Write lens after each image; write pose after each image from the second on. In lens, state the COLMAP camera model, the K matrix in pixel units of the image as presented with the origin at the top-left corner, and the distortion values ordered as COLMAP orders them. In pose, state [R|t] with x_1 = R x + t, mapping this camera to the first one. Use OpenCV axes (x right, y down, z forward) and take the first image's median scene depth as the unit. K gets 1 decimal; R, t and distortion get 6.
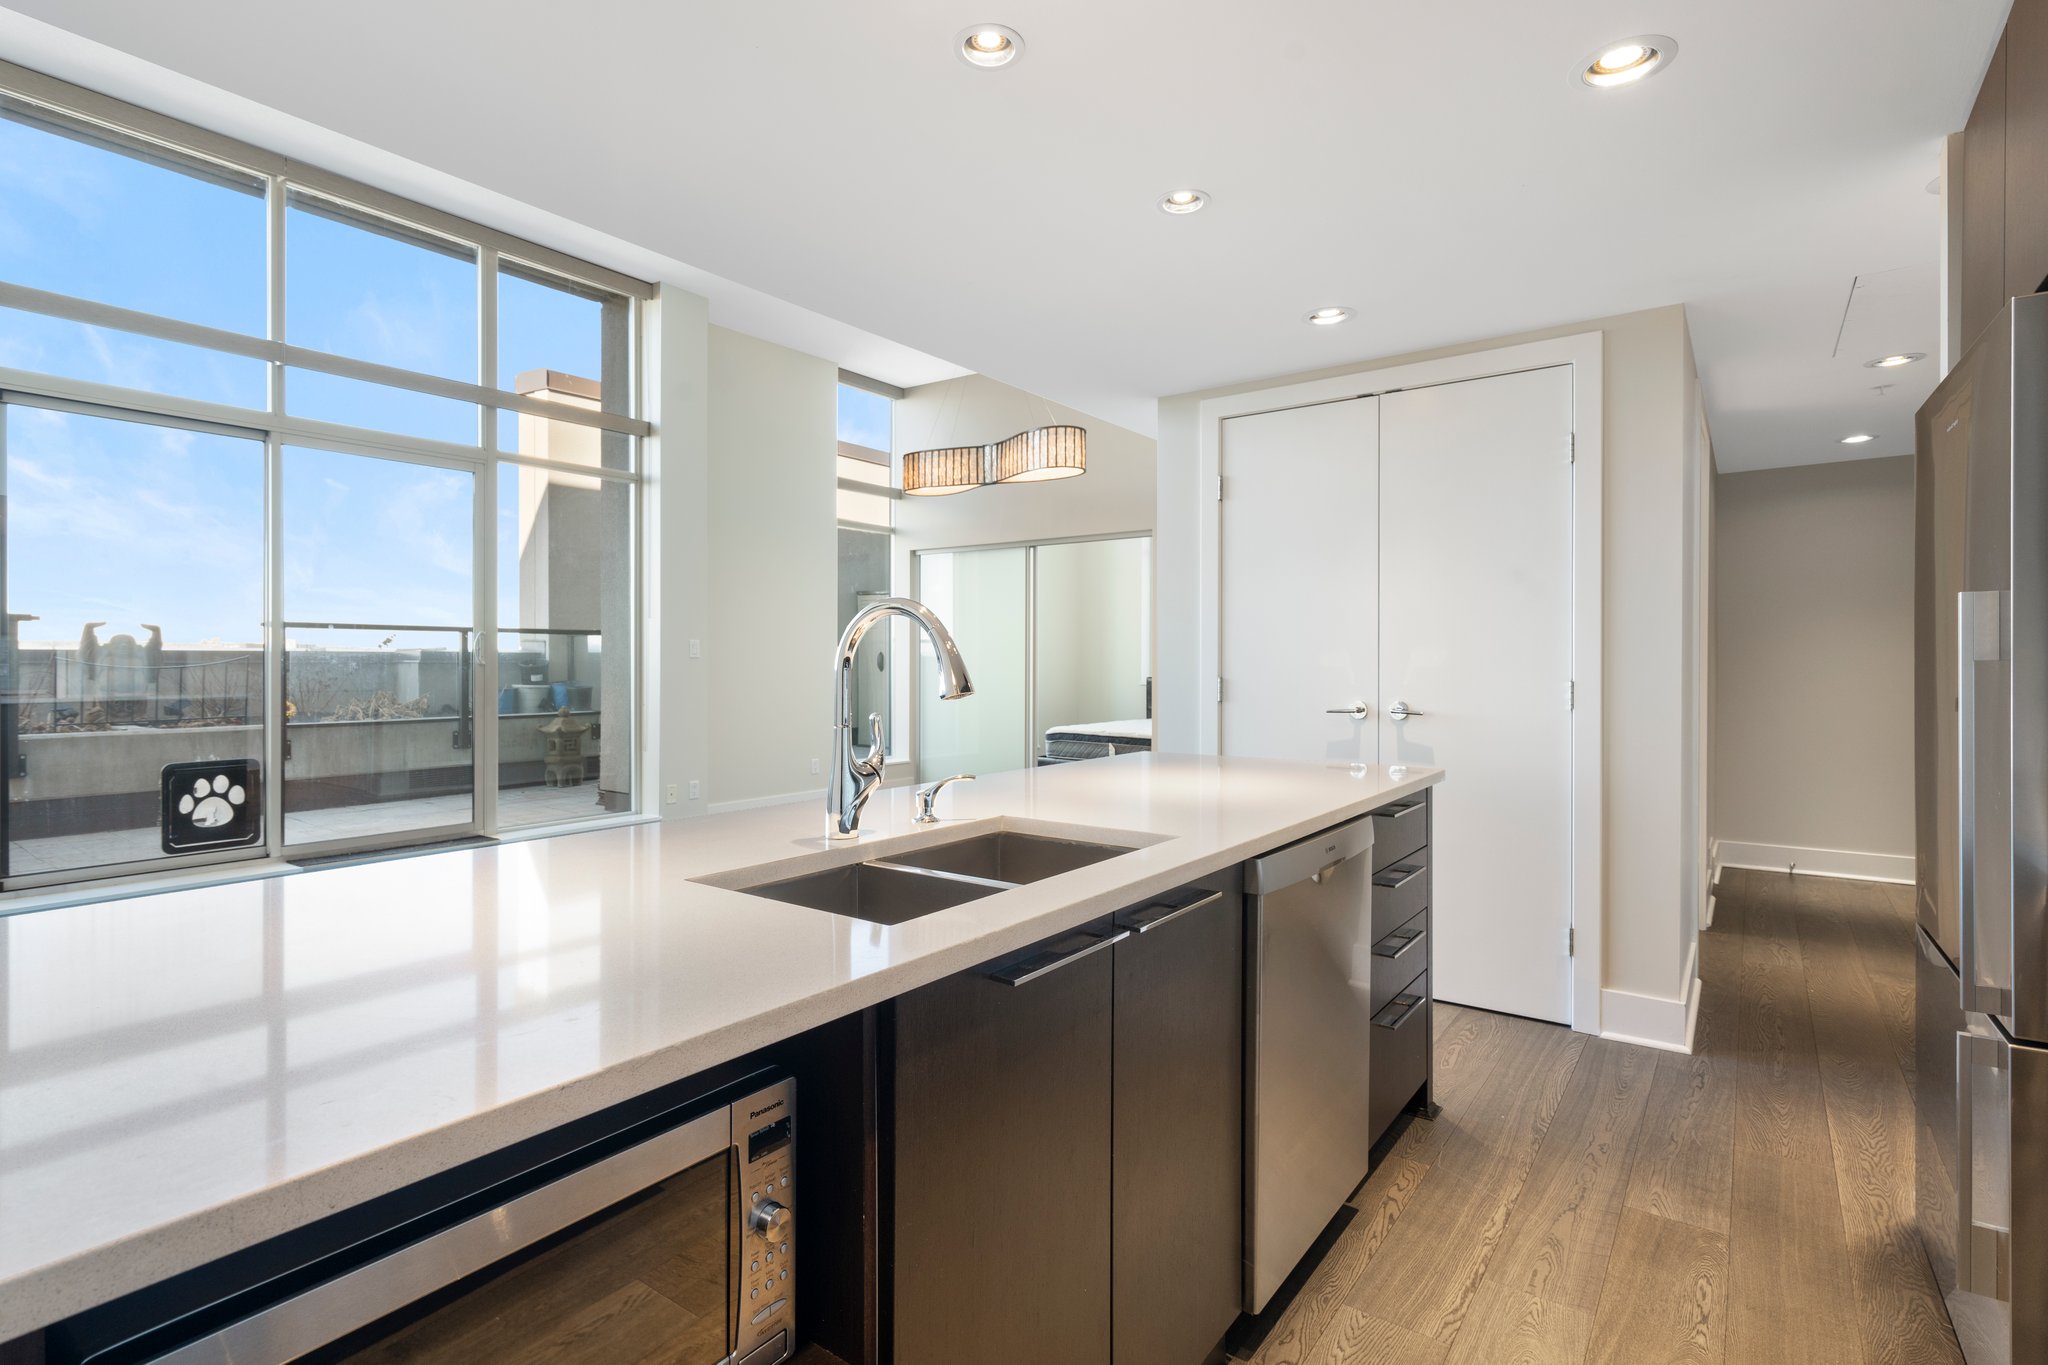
lens RADIAL K [[991.0, 0, 1021.0], [0, 991.0, 668.1], [0, 0, 1]] dist [-0.000509, 0.000991]
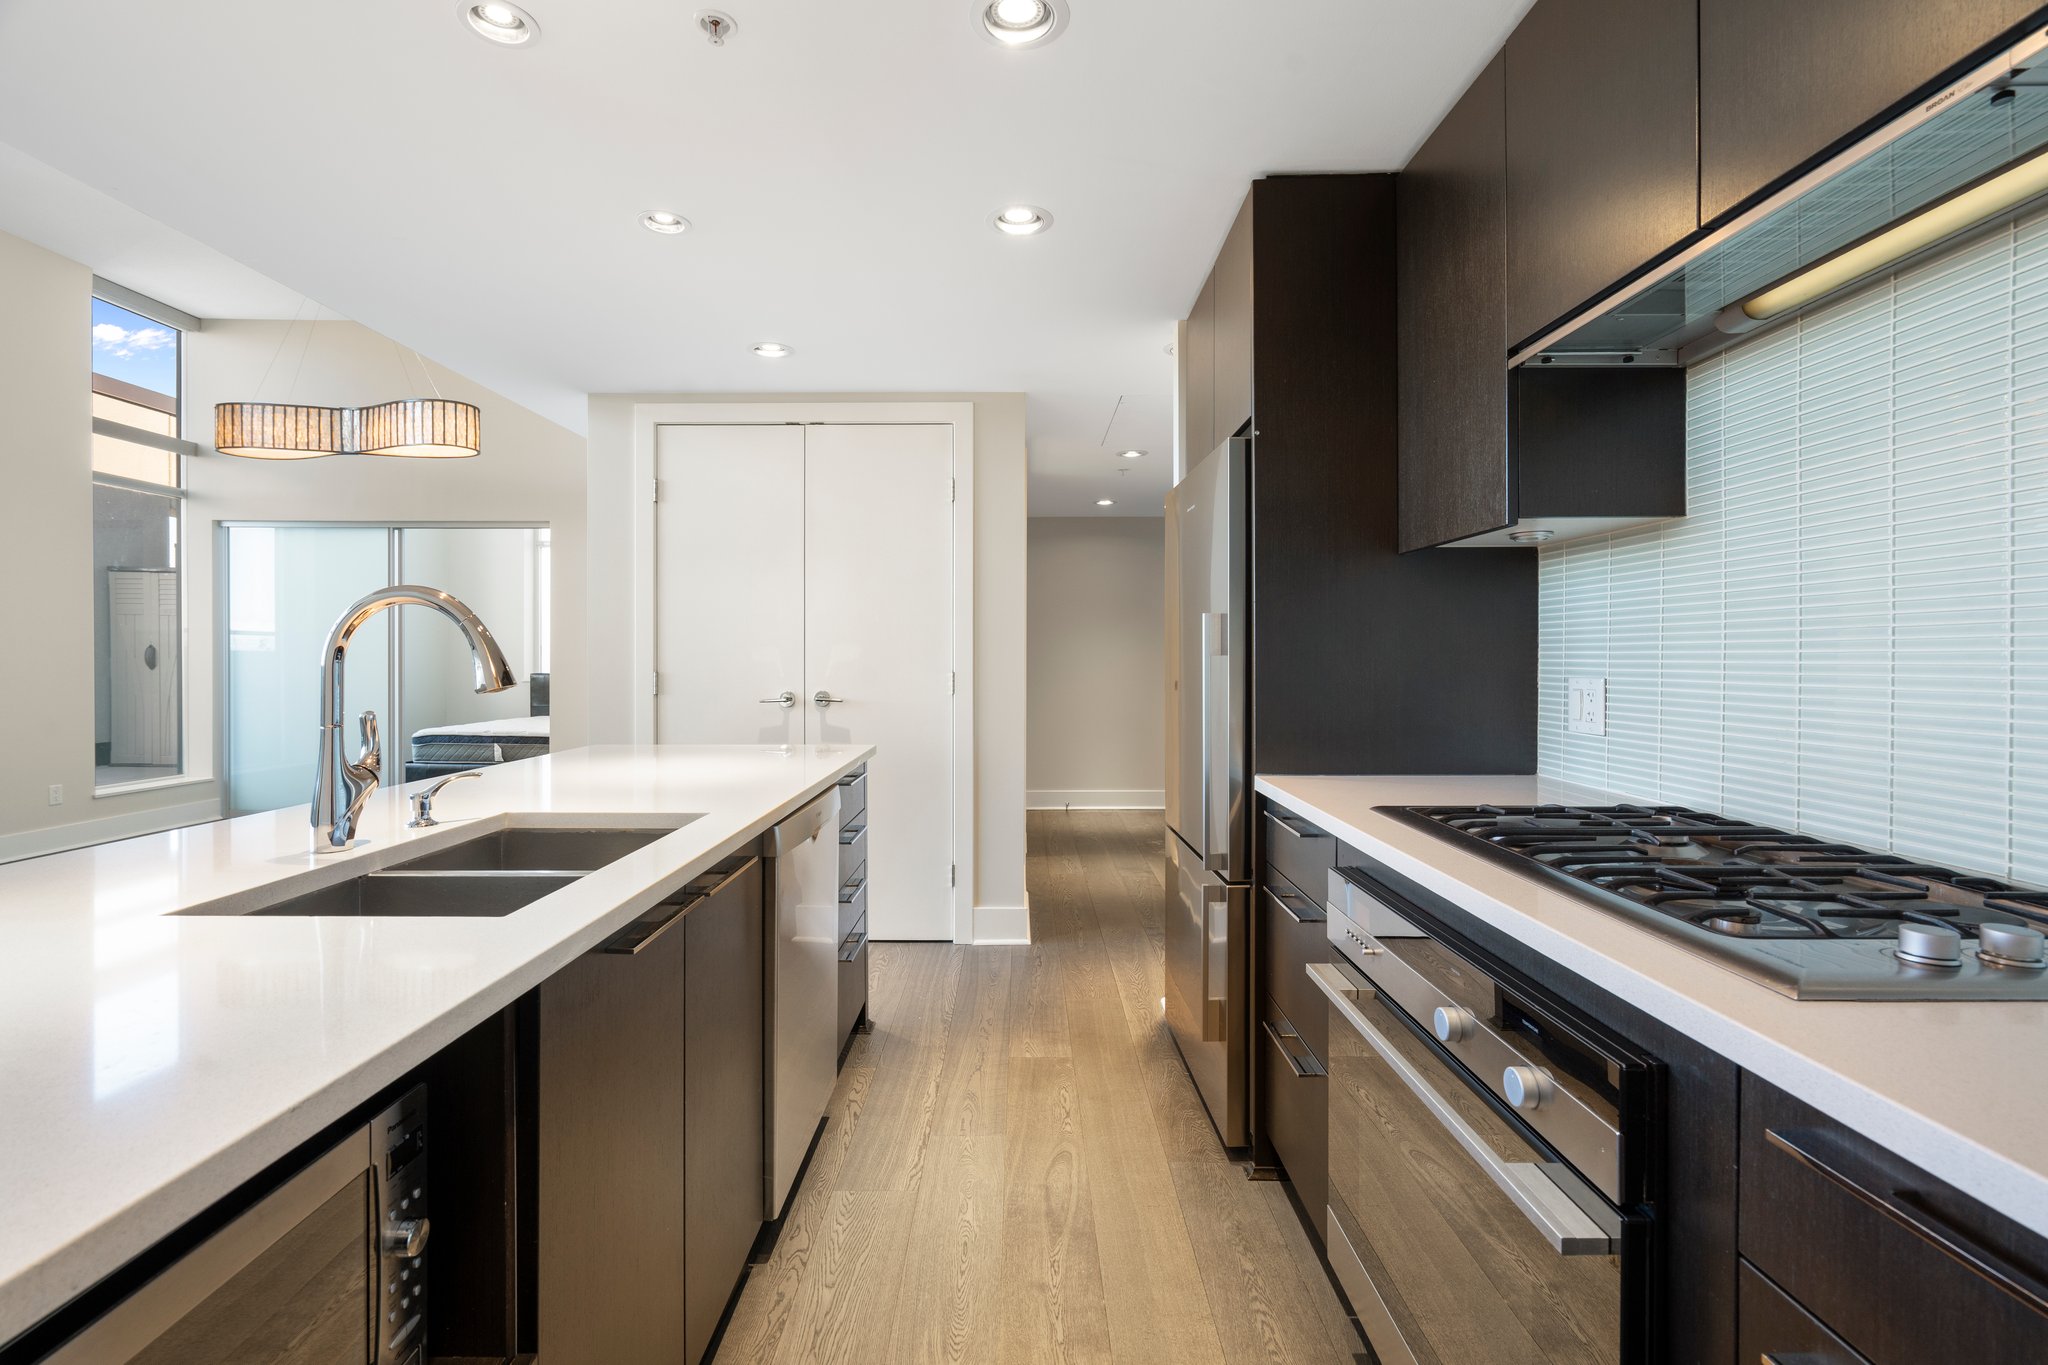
lens RADIAL K [[930.9, 0, 1025.1], [0, 930.9, 671.5], [0, 0, 1]] dist [-0.011604, 0.001530]
pose [[0.801349, -0.007654, 0.598148, -0.118622], [0.002878, 0.999956, 0.008939, 0.002267], [-0.598190, -0.005442, 0.801336, -0.027210]]
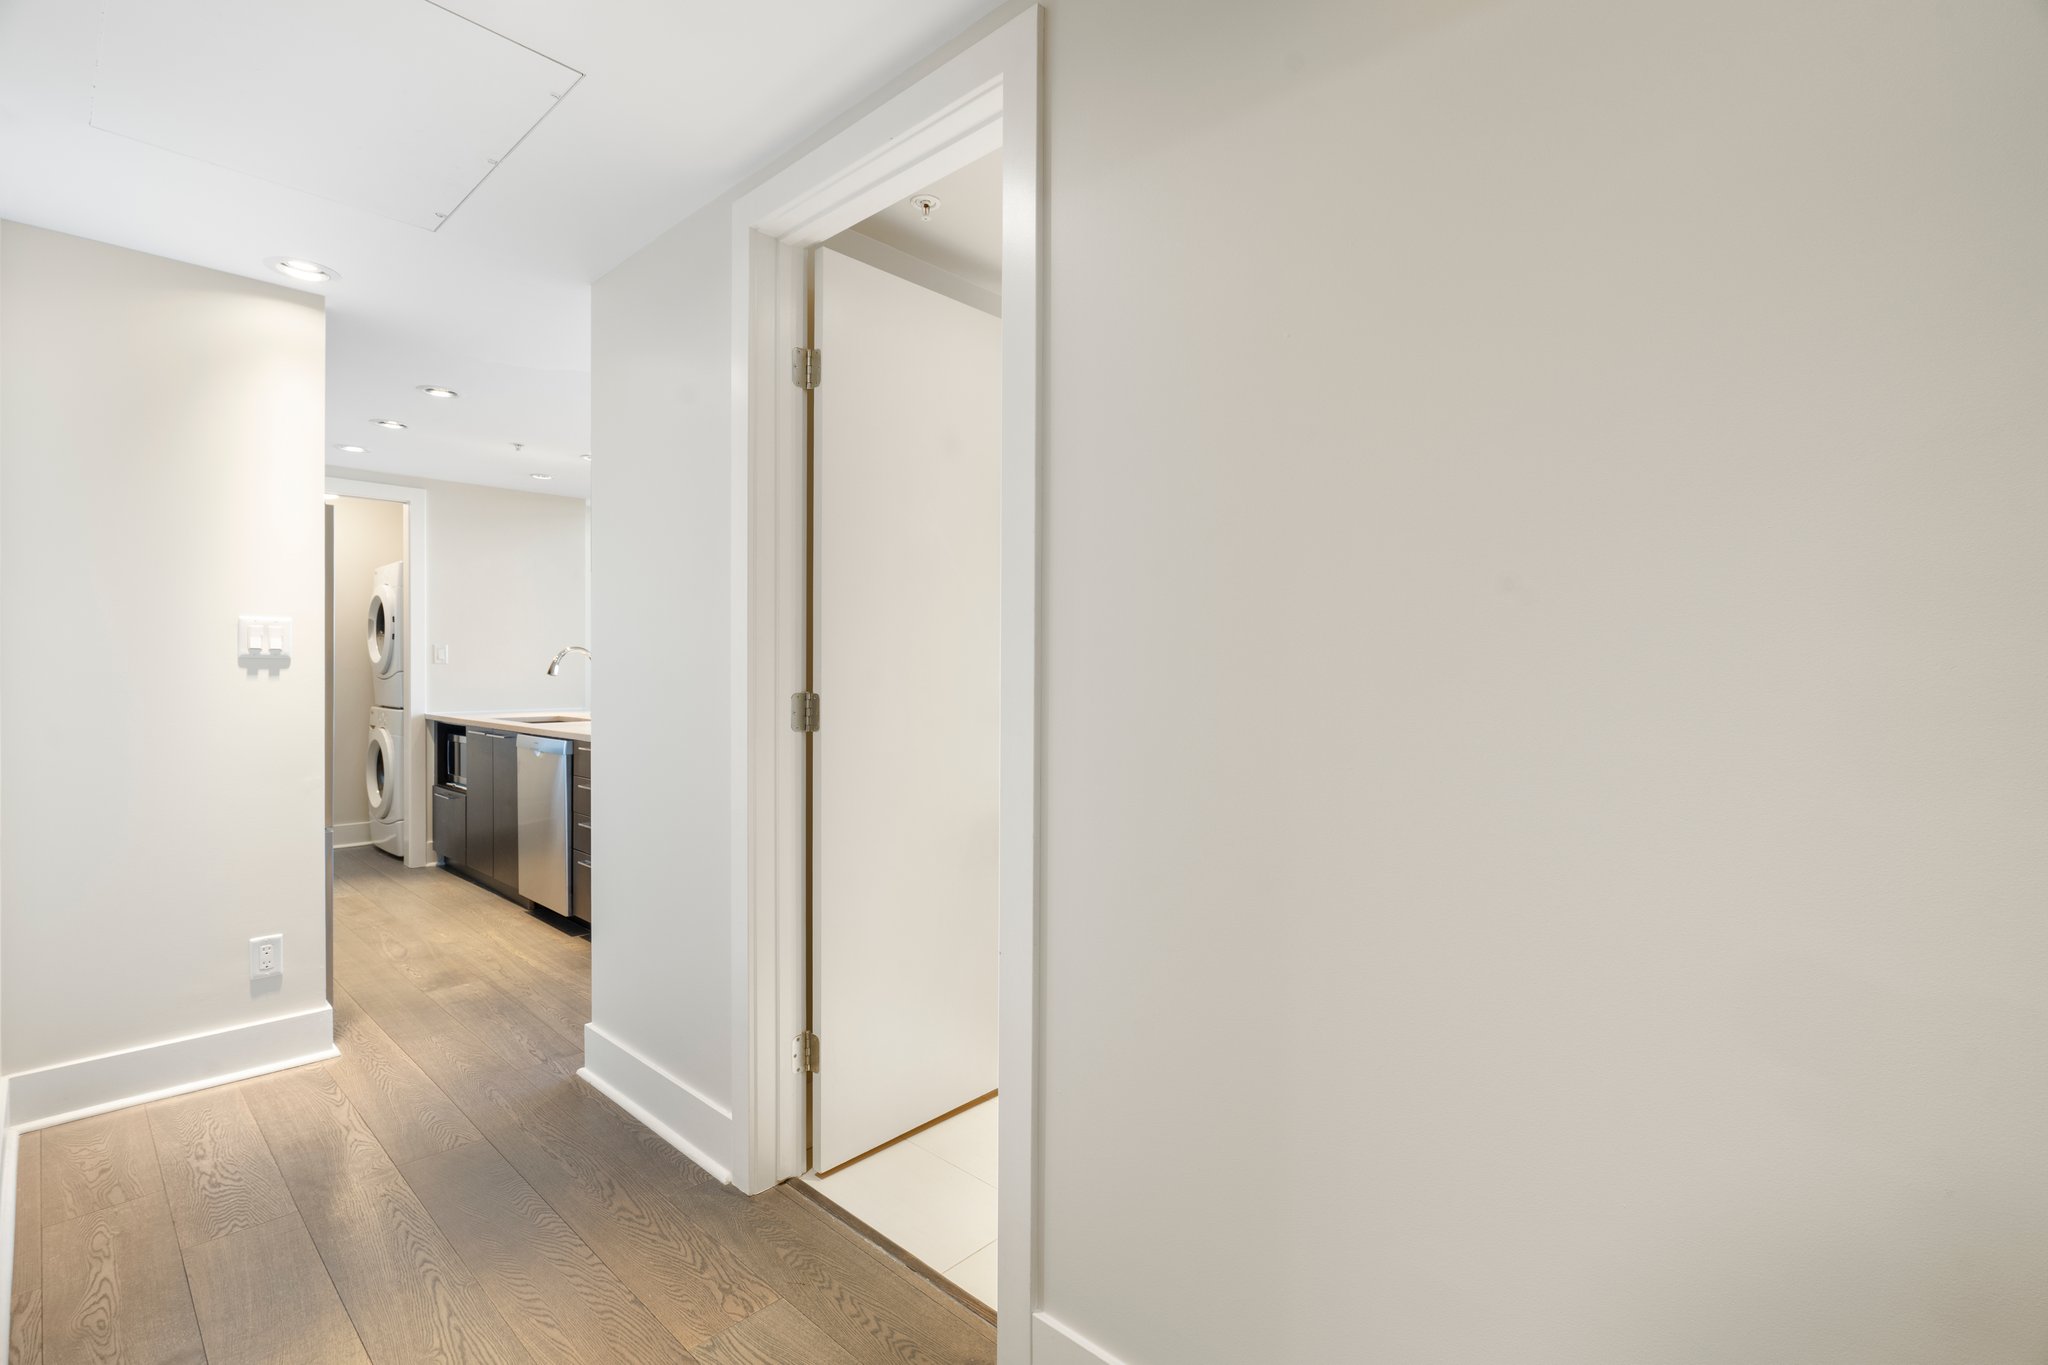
lens RADIAL K [[930.9, 0, 1024.2], [0, 930.9, 677.8], [0, 0, 1]] dist [-0.011604, 0.001530]
pose [[-0.118094, 0.005273, -0.992988, 1.870646], [-0.005841, 0.999965, 0.006005, 0.003845], [0.992985, 0.006509, -0.118059, 1.899200]]
